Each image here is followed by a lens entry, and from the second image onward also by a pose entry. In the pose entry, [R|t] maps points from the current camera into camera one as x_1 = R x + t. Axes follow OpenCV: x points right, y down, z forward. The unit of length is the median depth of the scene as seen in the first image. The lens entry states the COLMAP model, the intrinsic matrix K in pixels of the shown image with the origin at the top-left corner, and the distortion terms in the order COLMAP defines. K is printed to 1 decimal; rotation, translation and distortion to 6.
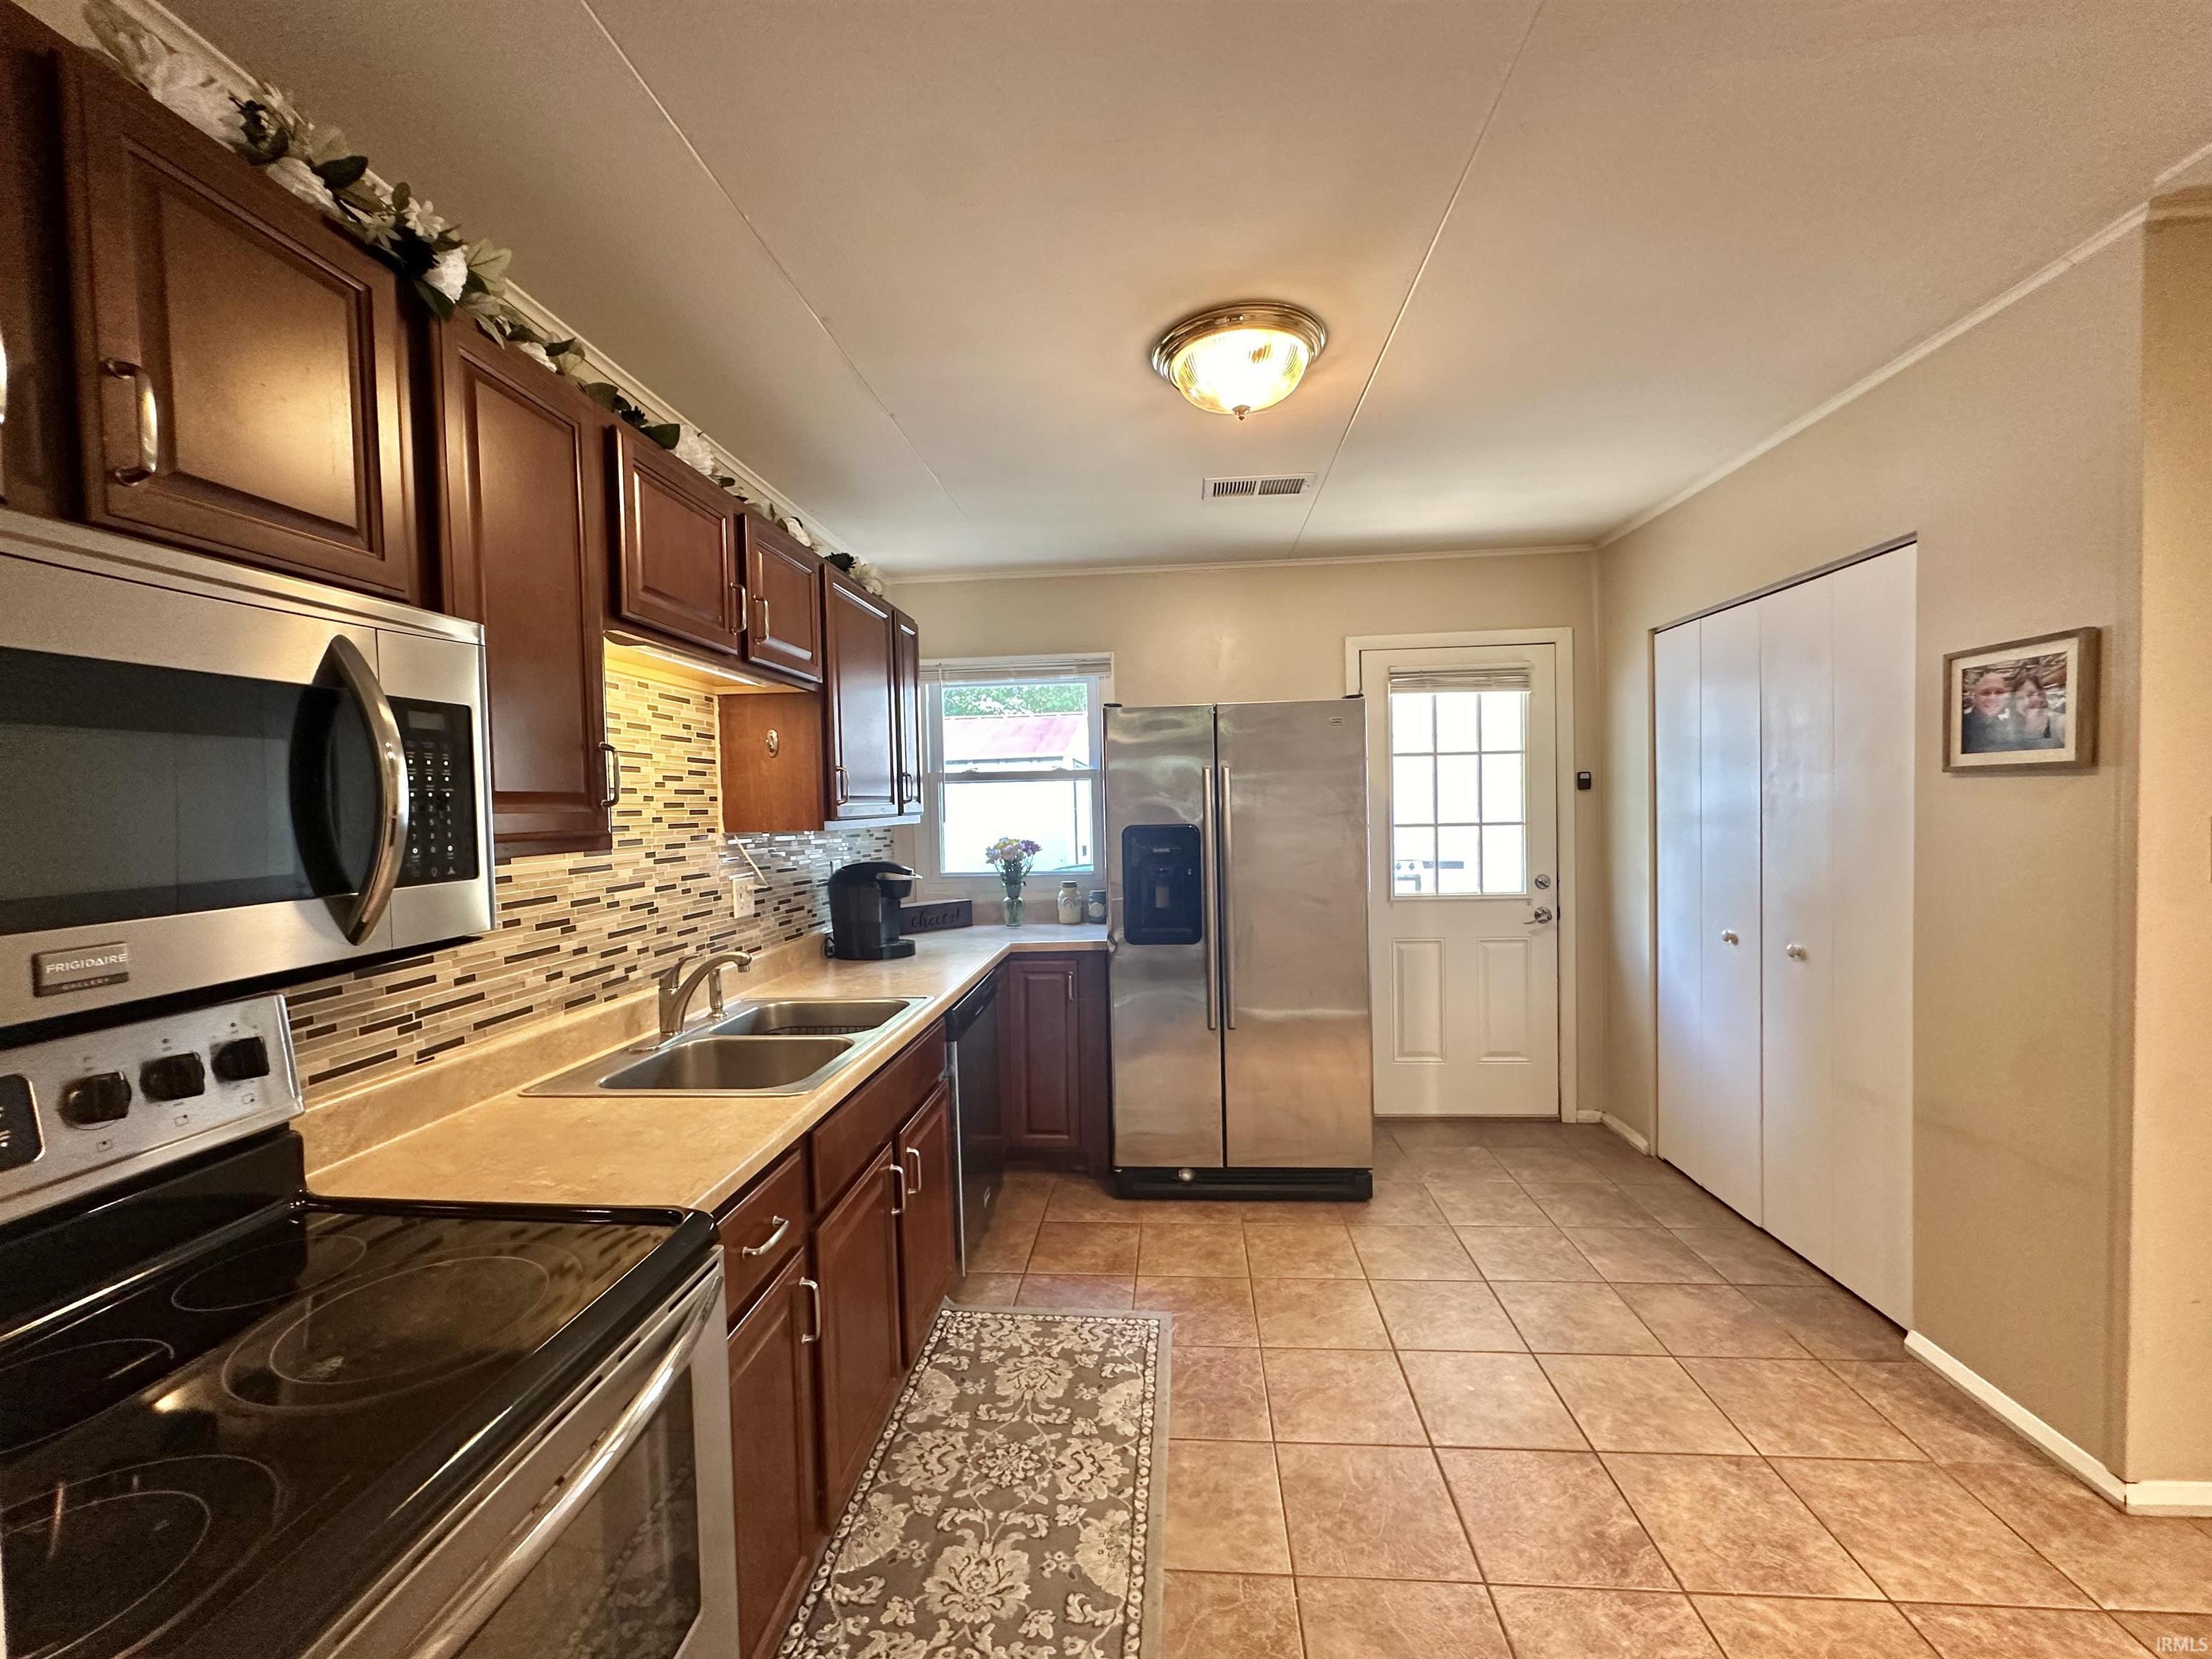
lens RADIAL K [[881.5, 0, 1107.0], [0, 881.5, 831.0], [0, 0, 1]] dist [-0.006177, 0.001603]
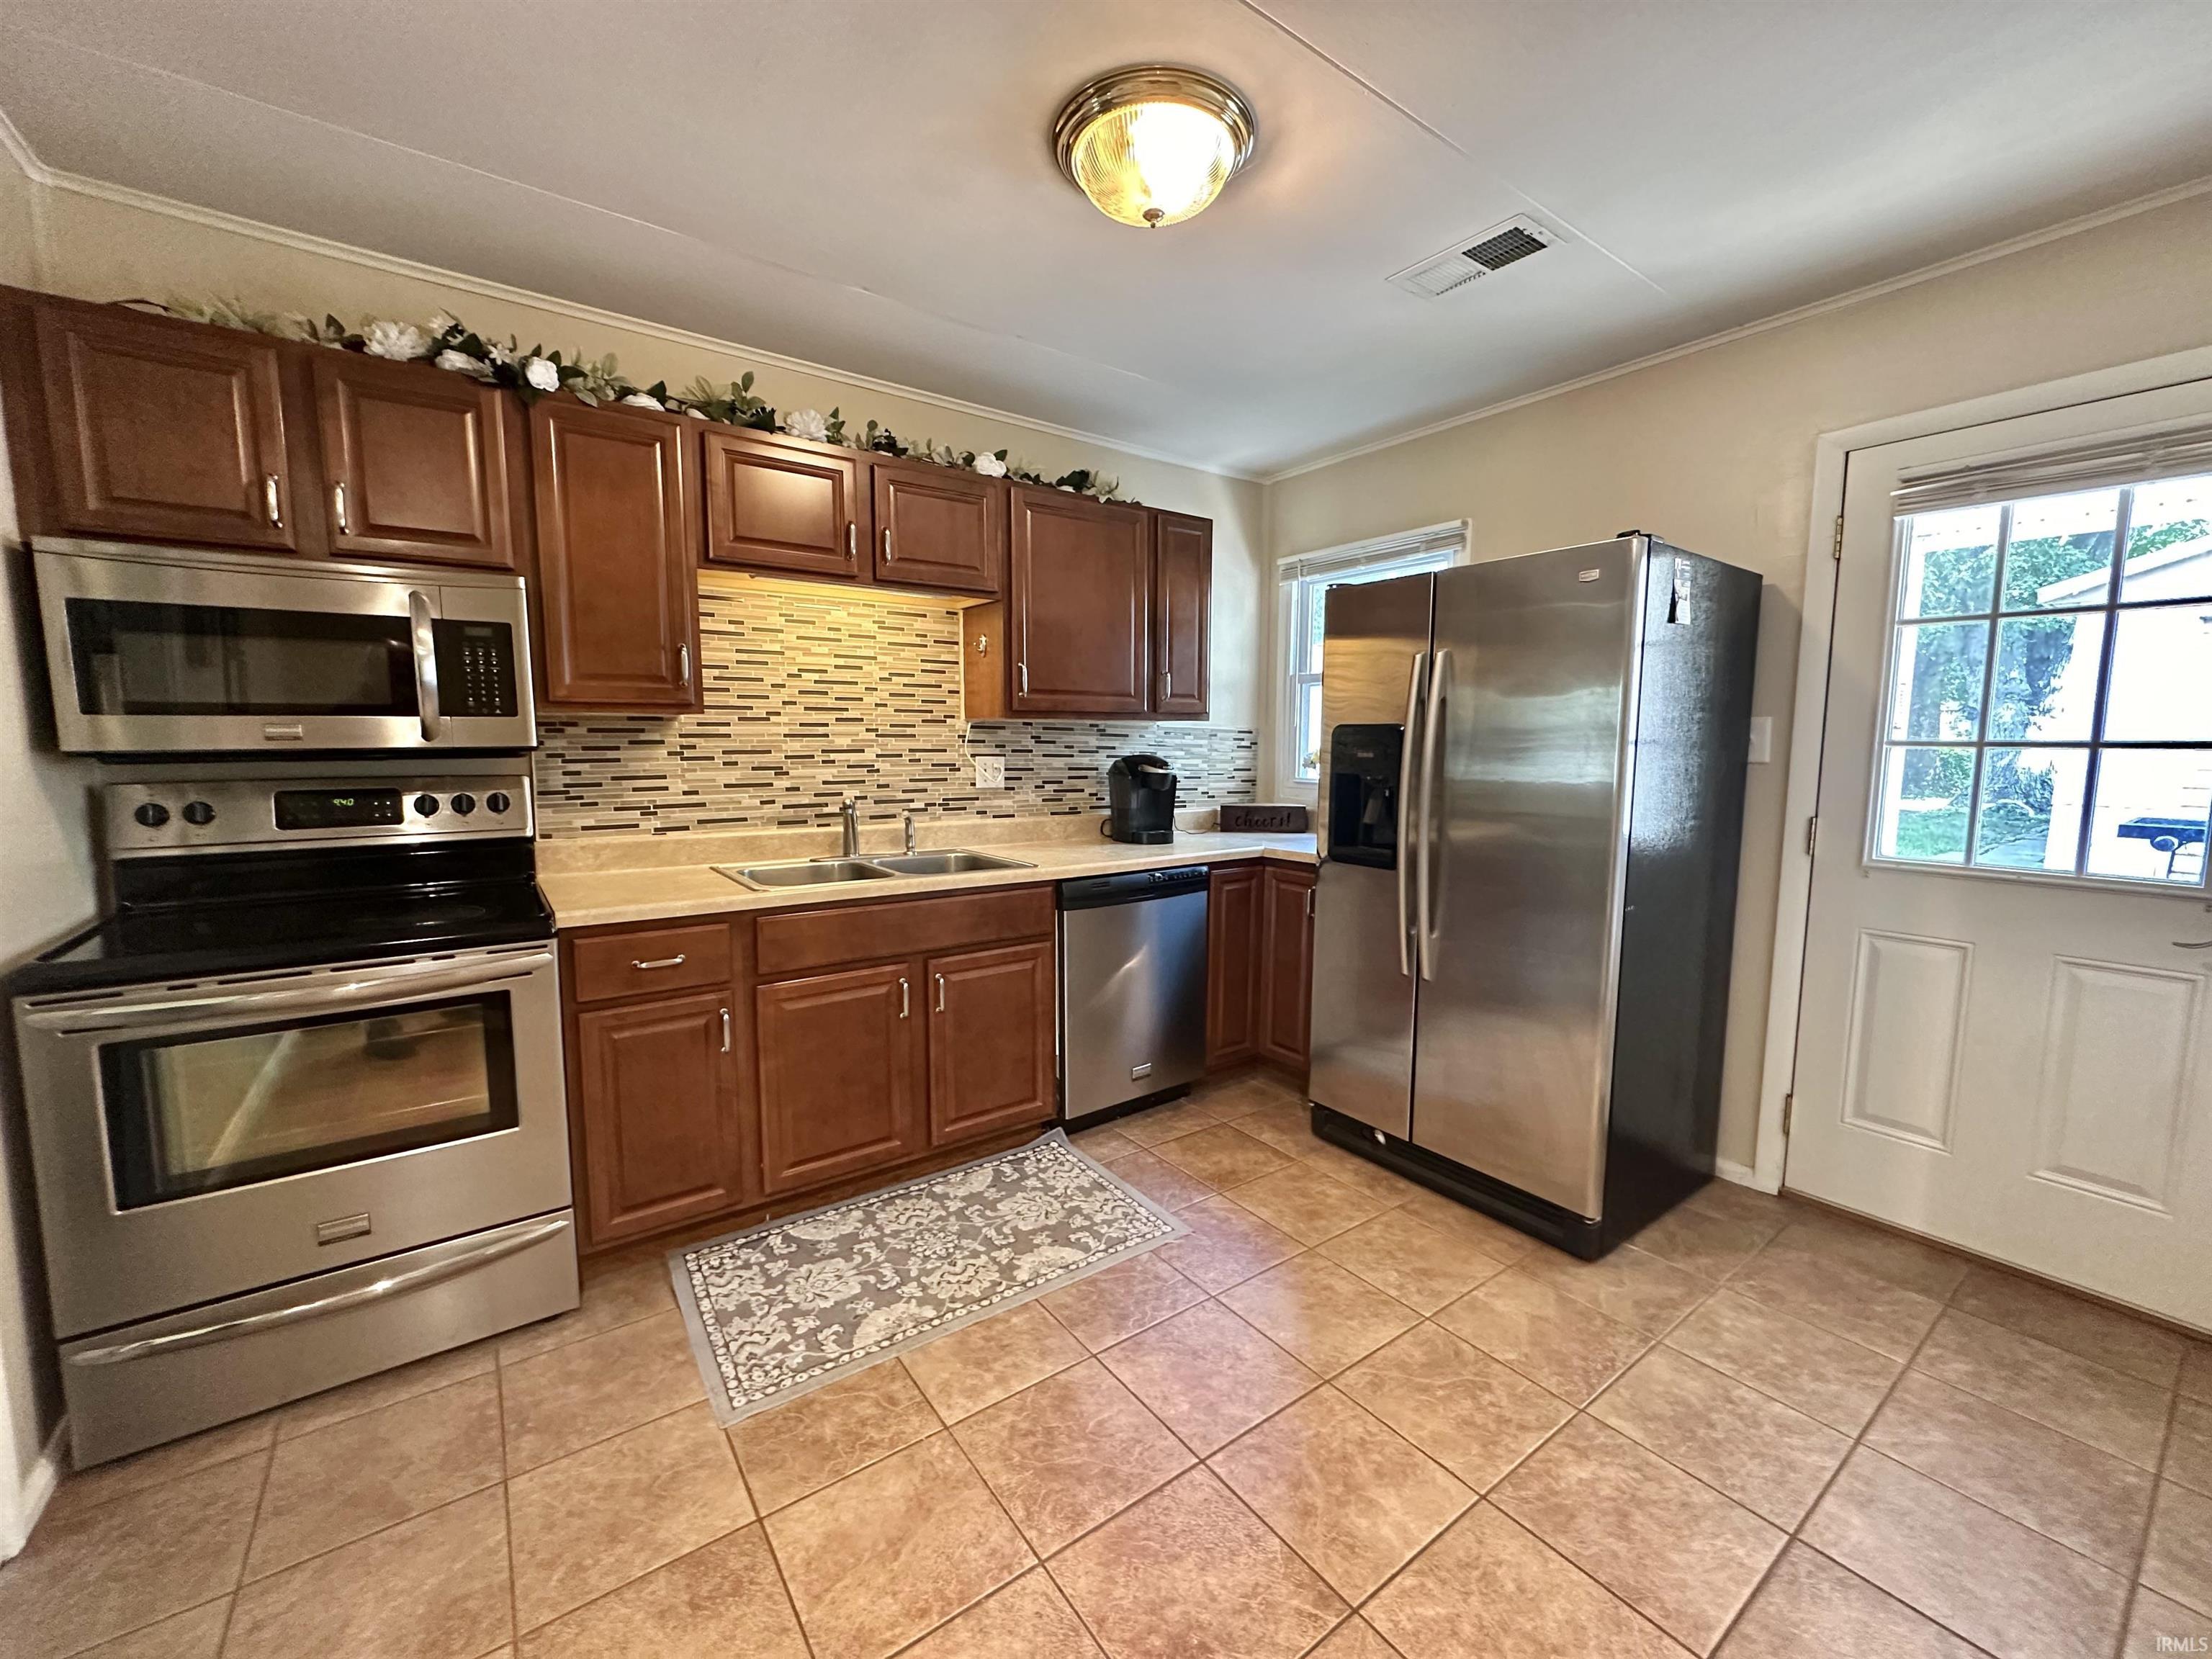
lens RADIAL K [[881.5, 0, 1105.3], [0, 881.5, 830.6], [0, 0, 1]] dist [-0.006177, 0.001603]
pose [[0.651113, 0.106293, -0.751501, 0.713507], [-0.041536, 0.993651, 0.104556, 0.021691], [0.757843, -0.036864, 0.651395, 0.337894]]
